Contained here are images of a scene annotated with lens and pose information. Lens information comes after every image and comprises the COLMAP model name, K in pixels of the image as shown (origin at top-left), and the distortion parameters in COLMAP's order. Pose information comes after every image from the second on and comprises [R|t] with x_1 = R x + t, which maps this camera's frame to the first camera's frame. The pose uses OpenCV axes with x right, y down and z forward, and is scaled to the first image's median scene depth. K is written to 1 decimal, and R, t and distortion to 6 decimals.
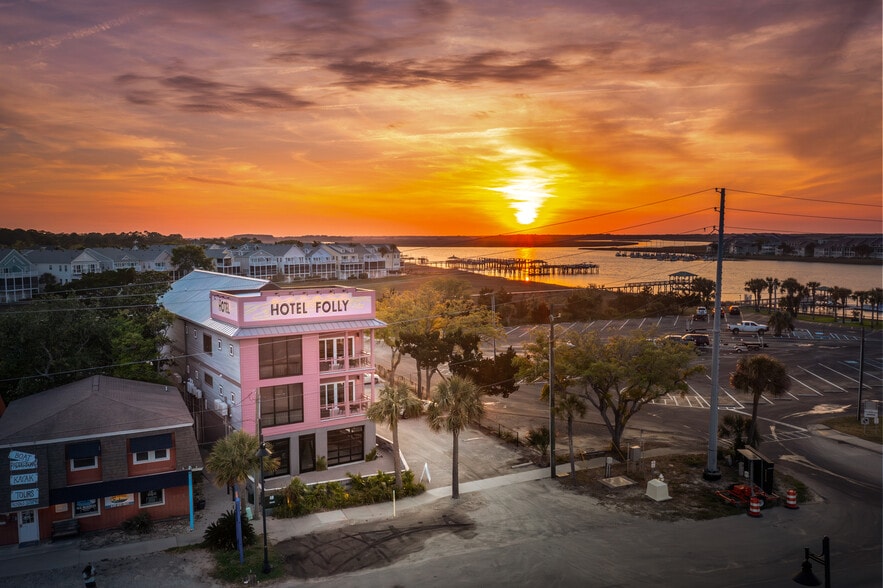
lens RADIAL K [[735.1, 0, 439.9], [0, 735.1, 319.1], [0, 0, 1]] dist [-0.004143, 0.001684]
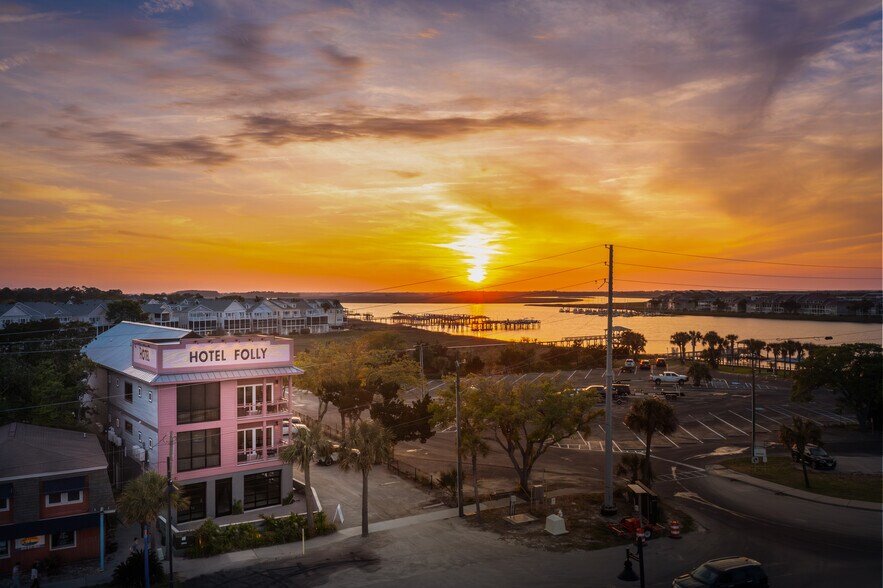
lens RADIAL K [[742.1, 0, 442.1], [0, 742.1, 309.7], [0, 0, 1]] dist [-0.001893, -0.003008]
pose [[0.997507, 0.000795, 0.070570, 0.049684], [0.005524, 0.995989, -0.089305, 0.015311], [-0.070358, 0.089472, 0.993501, -0.074072]]
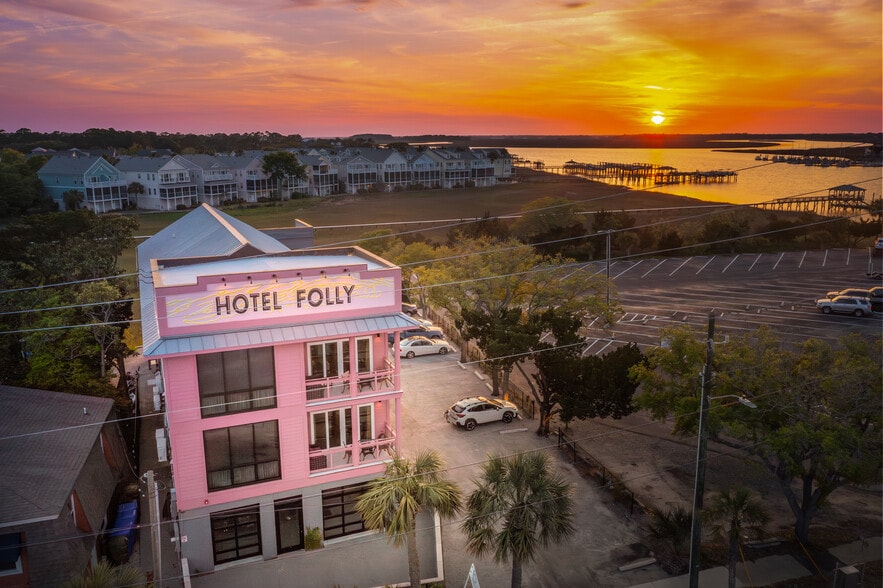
lens RADIAL K [[723.7, 0, 438.6], [0, 723.7, 315.7], [0, 0, 1]] dist [-0.005725, 0.010620]
pose [[0.986623, 0.037925, -0.158545, 0.037609], [-0.016620, 0.990895, 0.133607, -0.079870], [0.162168, -0.129185, 0.978270, 0.423411]]
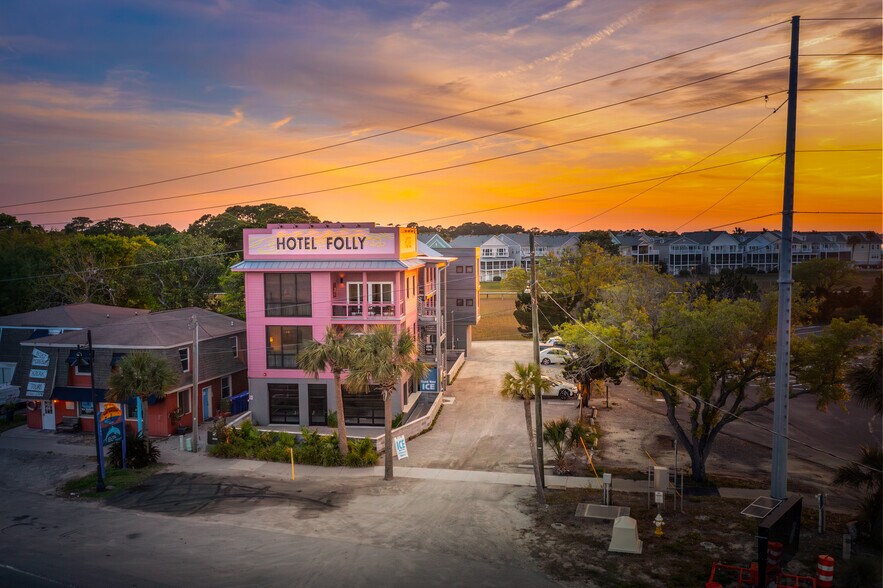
lens RADIAL K [[740.7, 0, 405.6], [0, 740.7, 317.4], [0, 0, 1]] dist [-0.011572, 0.003168]
pose [[0.751931, 0.065026, -0.656027, 0.484108], [-0.068247, 0.997455, 0.020645, 0.047211], [0.655700, 0.029248, 0.754455, 0.367142]]
